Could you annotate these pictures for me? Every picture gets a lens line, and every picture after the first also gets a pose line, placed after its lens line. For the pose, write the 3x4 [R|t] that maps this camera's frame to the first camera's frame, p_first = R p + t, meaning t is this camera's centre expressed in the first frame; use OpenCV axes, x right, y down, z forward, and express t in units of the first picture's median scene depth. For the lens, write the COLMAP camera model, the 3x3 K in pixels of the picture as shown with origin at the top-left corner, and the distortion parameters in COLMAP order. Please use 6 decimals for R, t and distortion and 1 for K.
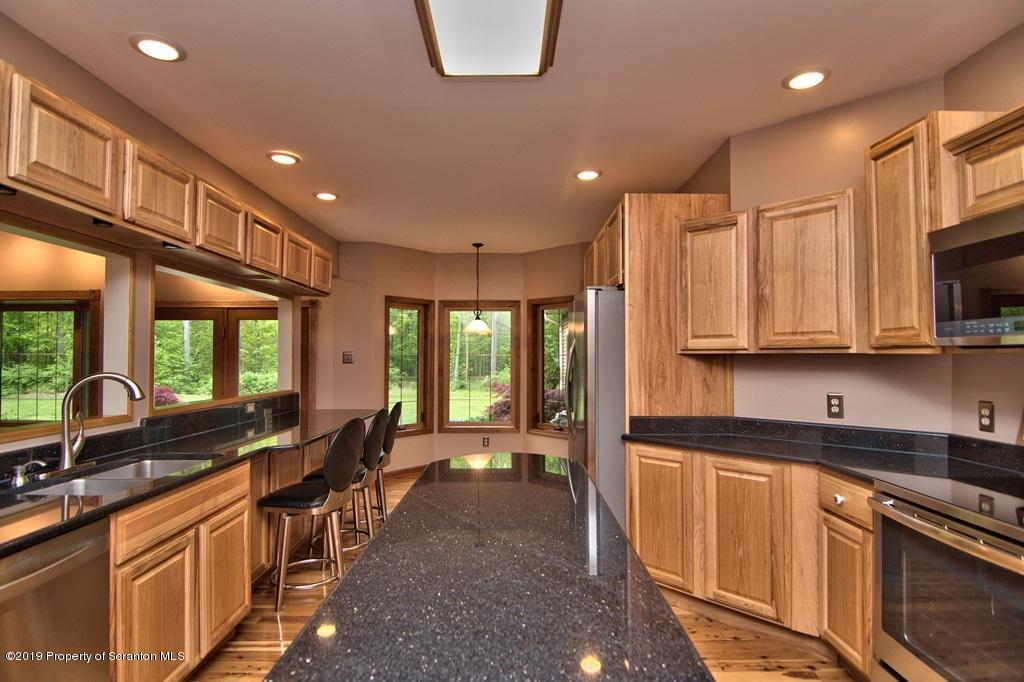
lens RADIAL K [[514.4, 0, 509.4], [0, 514.4, 345.8], [0, 0, 1]] dist [-0.012309, -0.006535]
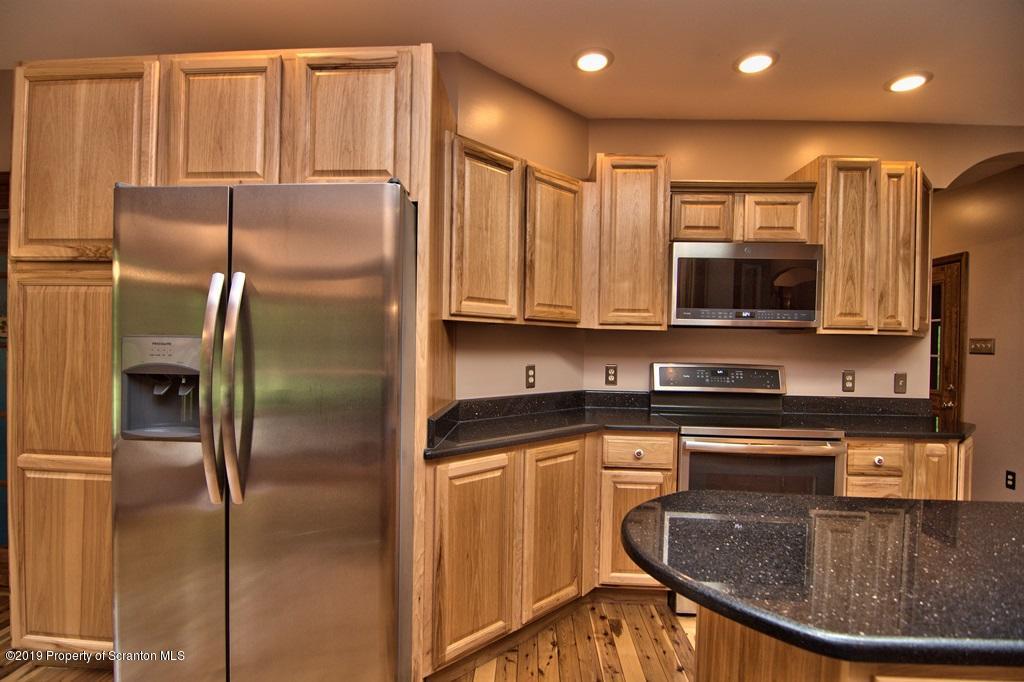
lens RADIAL K [[489.5, 0, 508.4], [0, 489.5, 349.2], [0, 0, 1]] dist [-0.013360, -0.004506]
pose [[0.047741, -0.010462, 0.998805, -0.376093], [-0.039725, 0.999134, 0.012364, 0.049343], [-0.998070, -0.040267, 0.047284, 0.992778]]
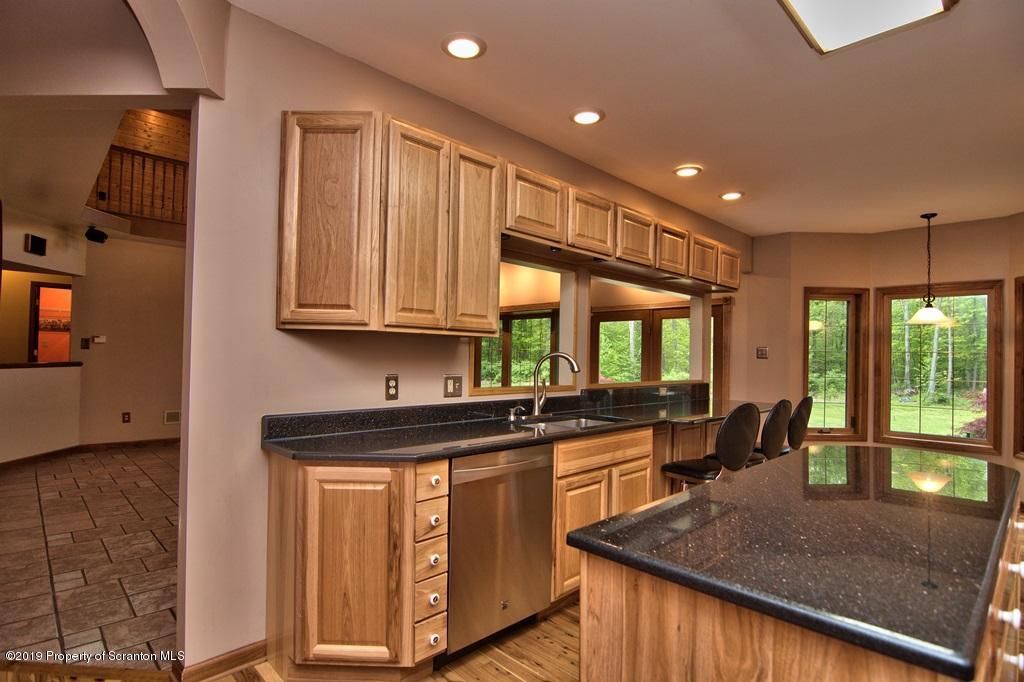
lens RADIAL K [[514.4, 0, 502.8], [0, 514.4, 349.6], [0, 0, 1]] dist [-0.012309, -0.006535]
pose [[0.687625, 0.003797, -0.726056, 0.130425], [-0.002960, 0.999993, 0.002426, 0.033898], [0.726060, 0.000481, 0.687632, -0.096005]]
